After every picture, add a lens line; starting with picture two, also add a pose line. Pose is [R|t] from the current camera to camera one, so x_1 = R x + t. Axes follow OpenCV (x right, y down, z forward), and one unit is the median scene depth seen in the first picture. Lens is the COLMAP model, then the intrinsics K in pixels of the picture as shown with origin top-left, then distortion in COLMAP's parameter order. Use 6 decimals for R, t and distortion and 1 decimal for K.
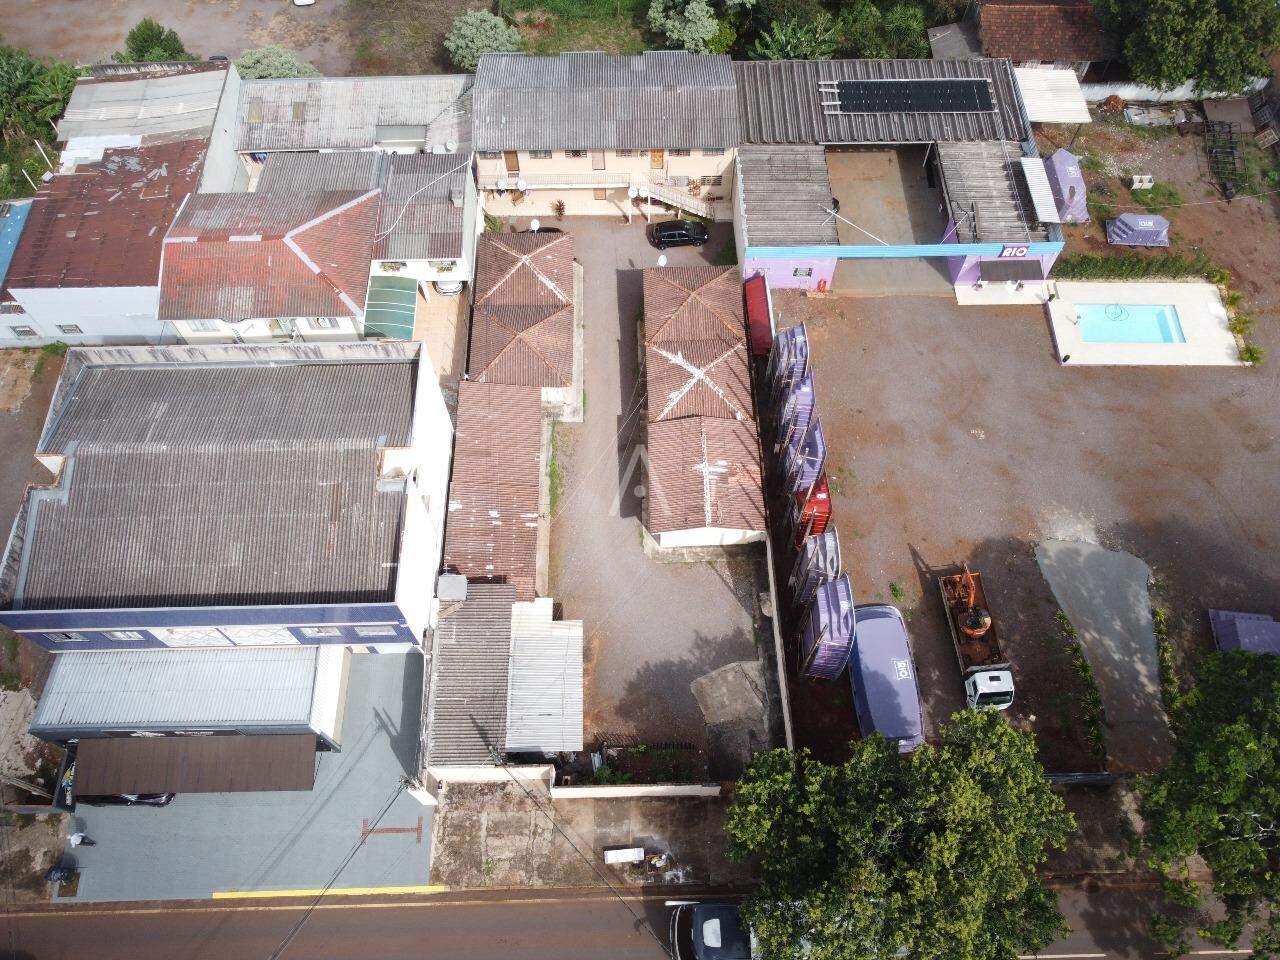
lens RADIAL K [[970.2, 0, 644.2], [0, 970.2, 484.6], [0, 0, 1]] dist [0.002855, -0.011430]
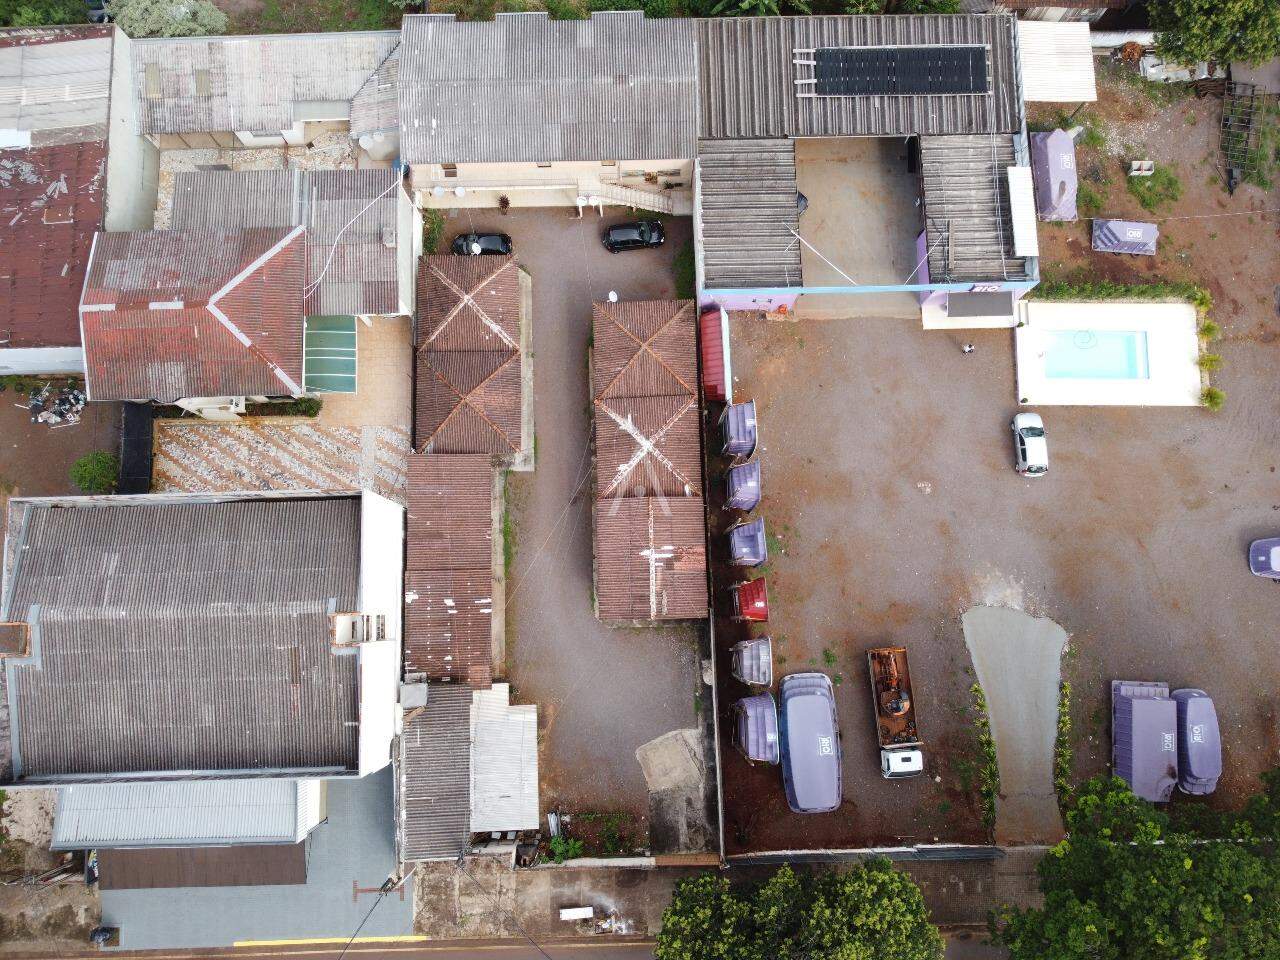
lens RADIAL K [[970.2, 0, 644.2], [0, 970.2, 484.6], [0, 0, 1]] dist [0.002855, -0.011430]
pose [[0.999964, -0.003818, 0.007623, 0.046857], [0.000941, 0.938094, 0.346380, -0.439461], [-0.008474, -0.346360, 0.938063, 0.056451]]
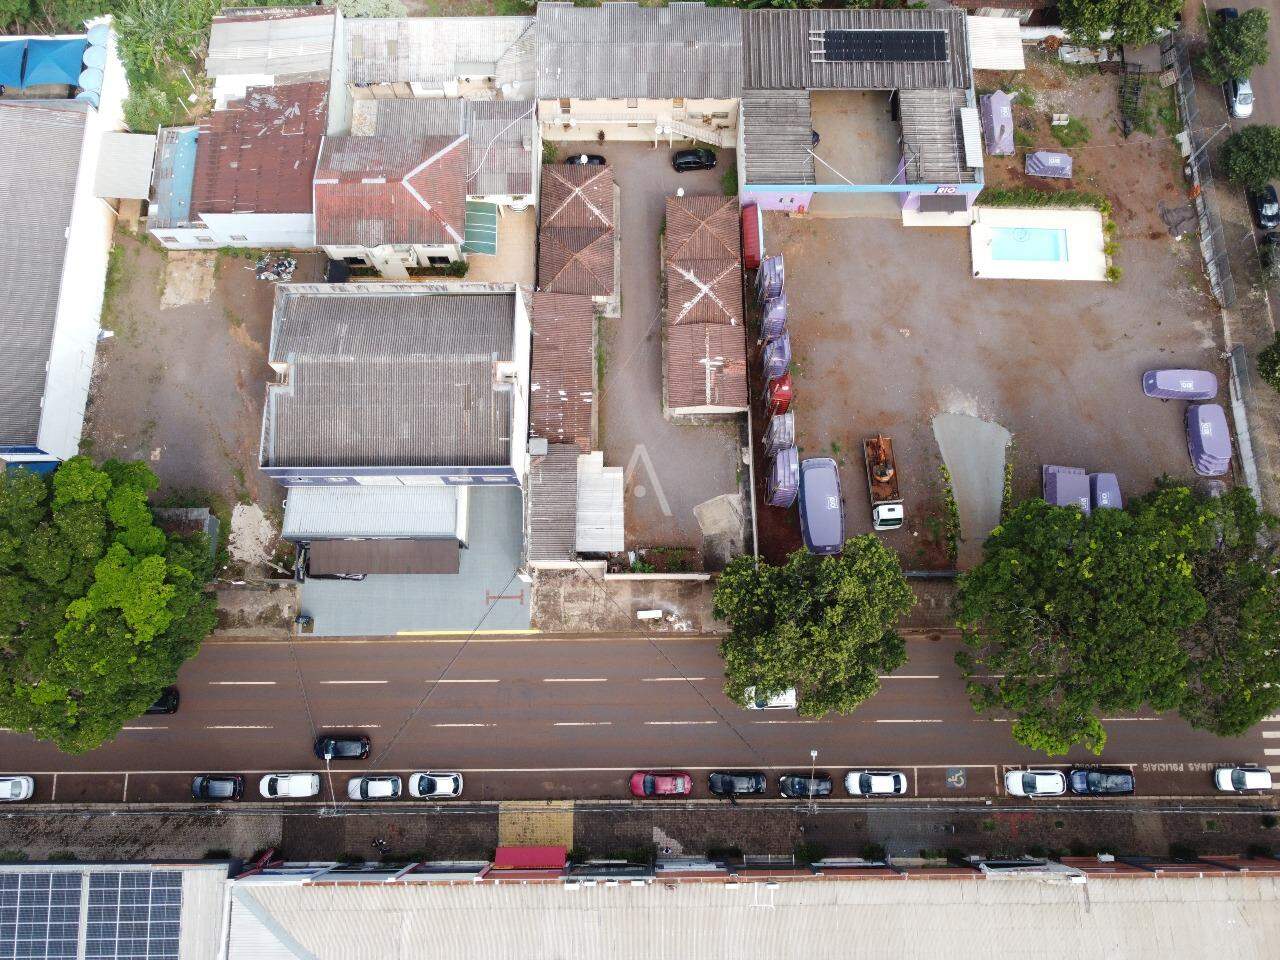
lens RADIAL K [[970.2, 0, 644.2], [0, 970.2, 484.6], [0, 0, 1]] dist [0.002855, -0.011430]
pose [[0.999869, 0.015889, -0.003065, -0.023581], [-0.014689, 0.970675, 0.239948, -0.182455], [0.006788, -0.239871, 0.970781, -0.438589]]
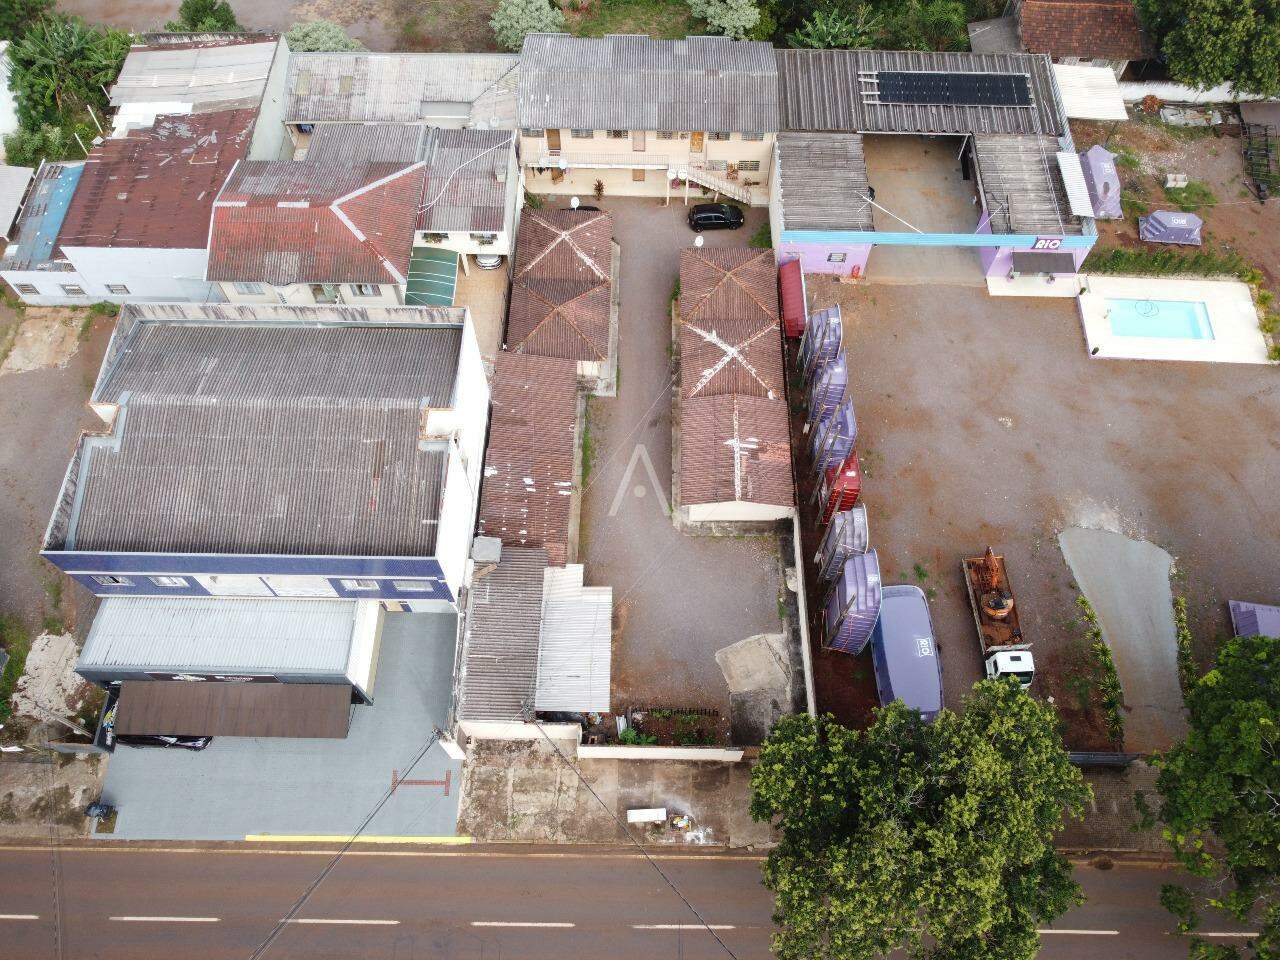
lens RADIAL K [[970.2, 0, 644.2], [0, 970.2, 484.6], [0, 0, 1]] dist [0.002855, -0.011430]
pose [[0.999278, 0.035997, -0.012117, -0.019737], [-0.035975, 0.999351, 0.002037, 0.026956], [0.012183, -0.001600, 0.999925, -0.019256]]
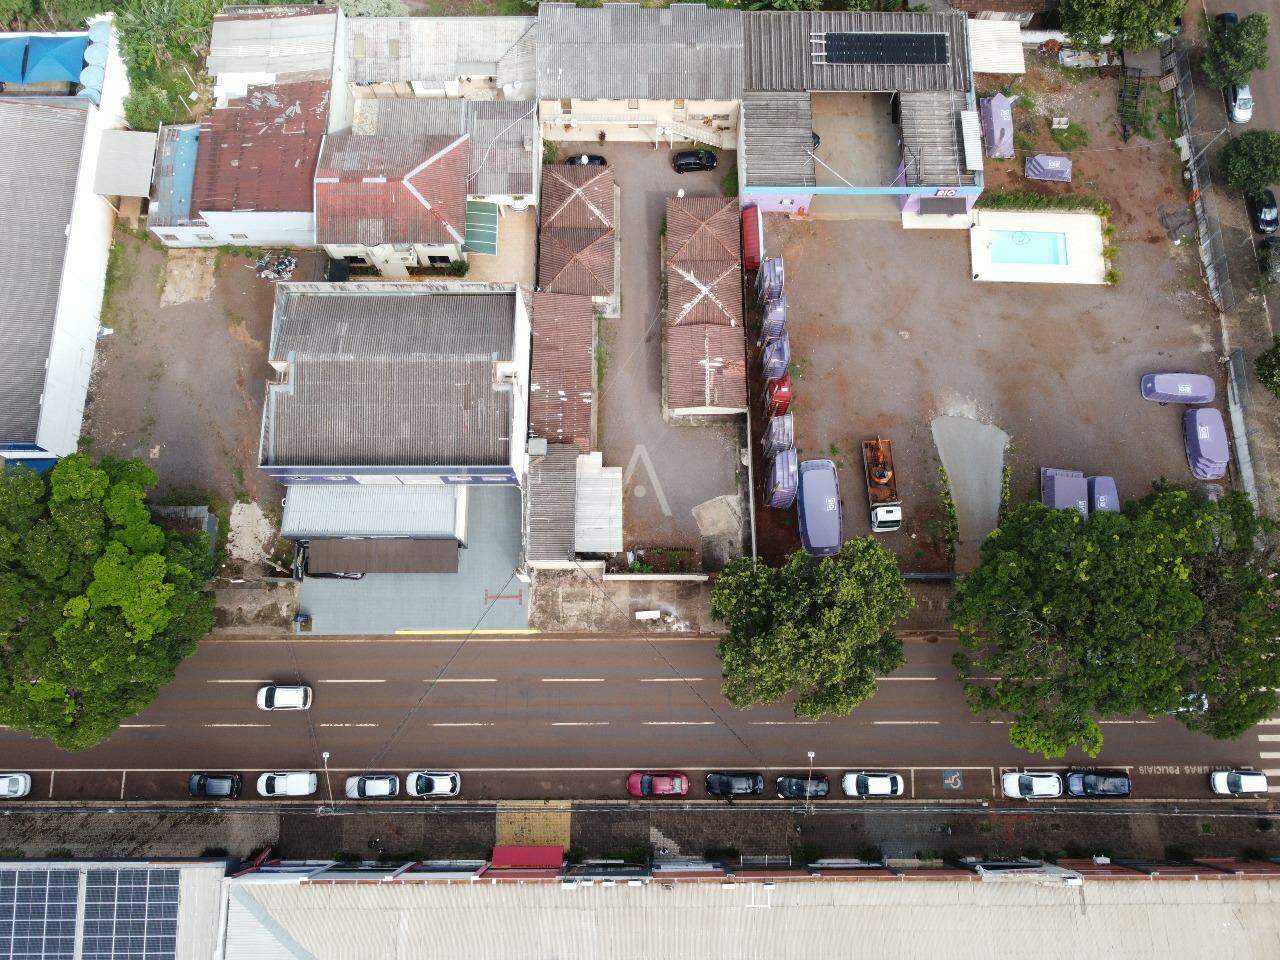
lens RADIAL K [[970.2, 0, 644.2], [0, 970.2, 484.6], [0, 0, 1]] dist [0.002855, -0.011430]
pose [[0.999767, 0.021571, -0.000821, -0.025195], [-0.020746, 0.970632, 0.239674, -0.183299], [0.005967, -0.239601, 0.970853, -0.440233]]
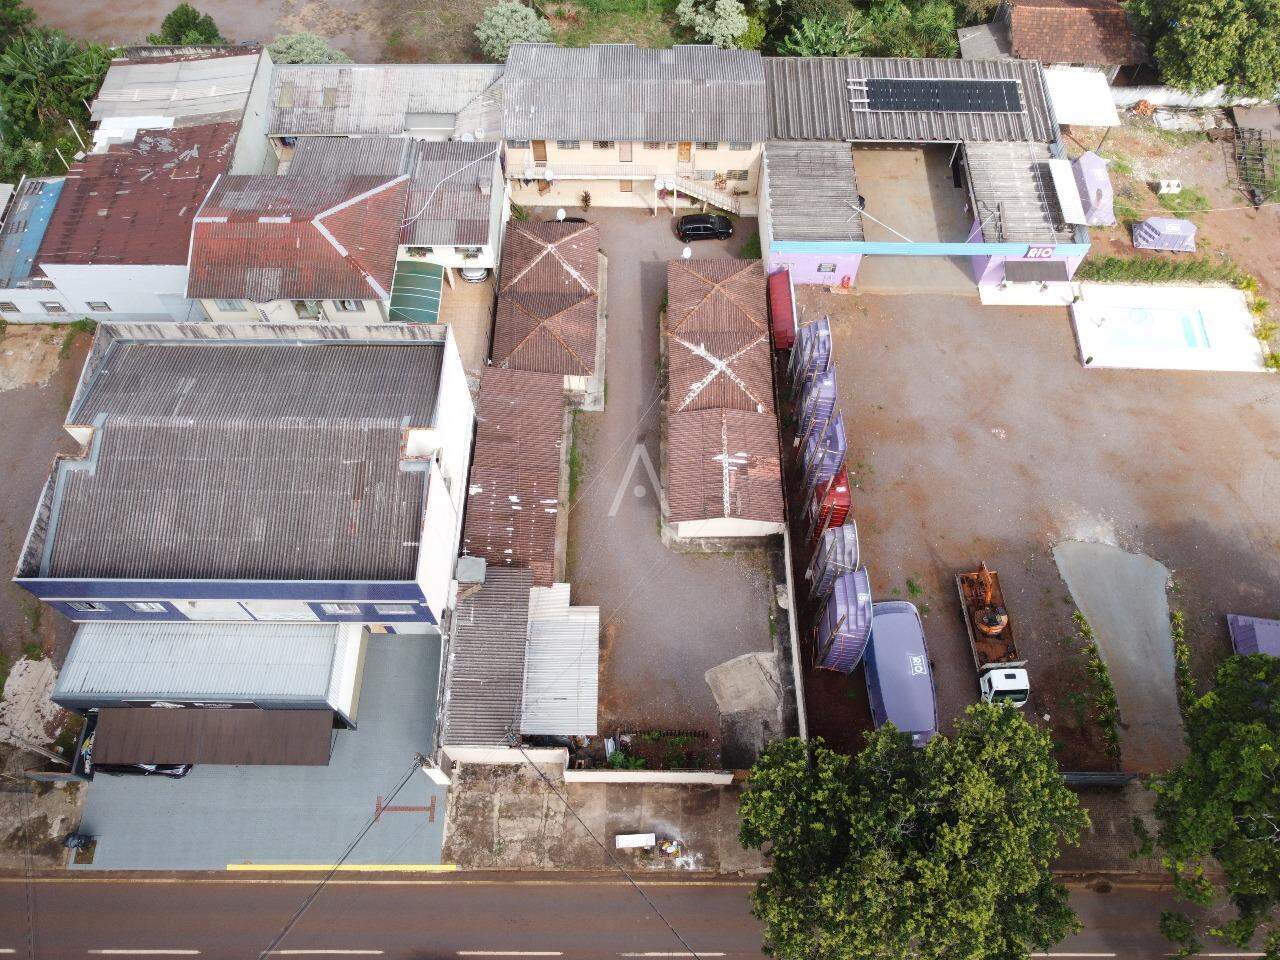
lens RADIAL K [[970.2, 0, 644.2], [0, 970.2, 484.6], [0, 0, 1]] dist [0.002855, -0.011430]
pose [[0.999556, 0.027118, -0.012328, -0.007626], [-0.027139, 0.999631, -0.001513, 0.013058], [0.012283, 0.001847, 0.999923, -0.003605]]
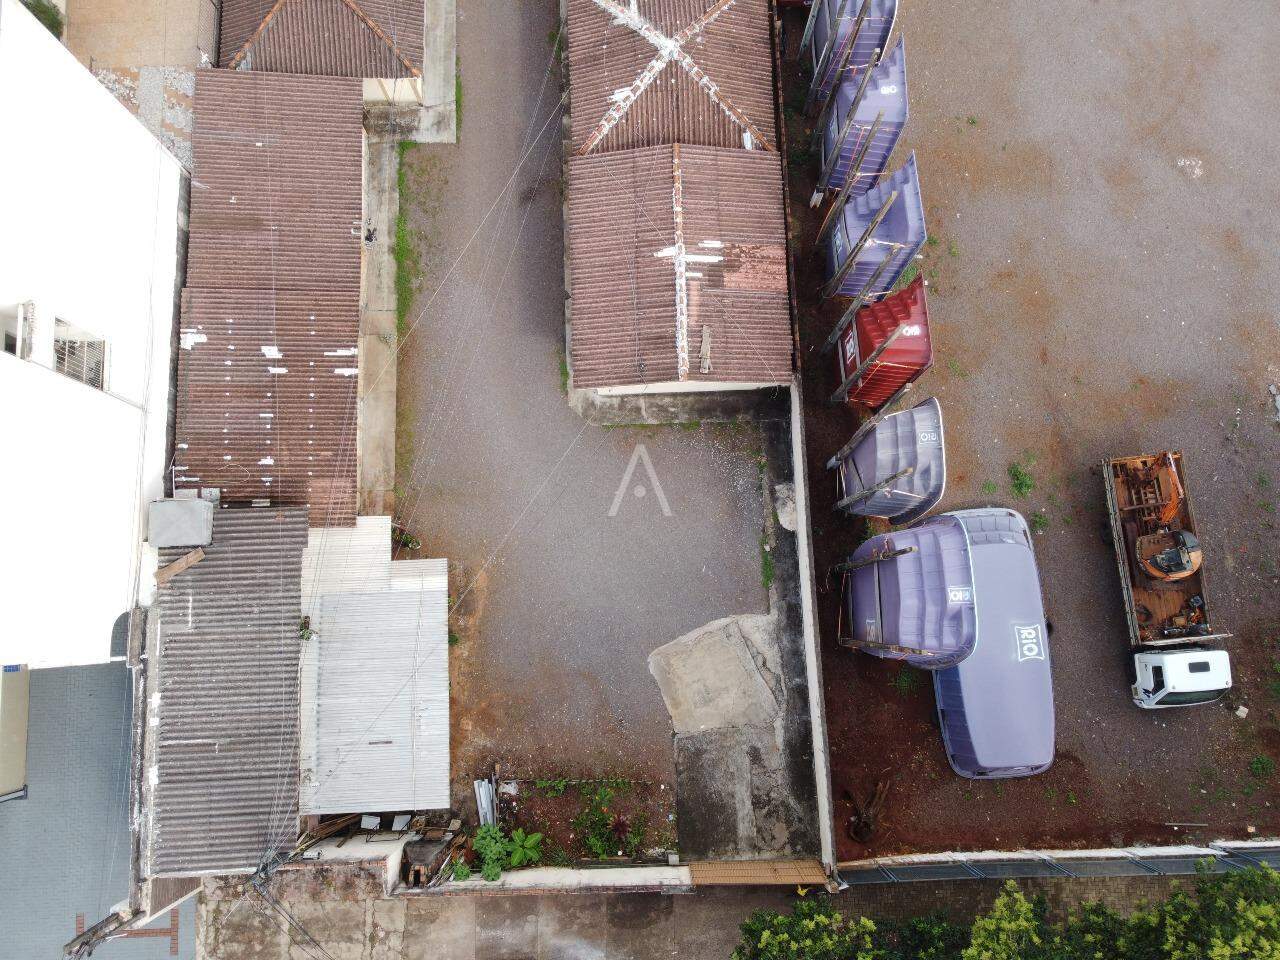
lens RADIAL K [[970.2, 0, 644.2], [0, 970.2, 484.6], [0, 0, 1]] dist [0.002855, -0.011430]
pose [[0.999971, -0.005944, 0.004730, 0.040736], [0.003946, 0.938521, 0.345199, -0.079418], [-0.006491, -0.345170, 0.938518, 0.472327]]
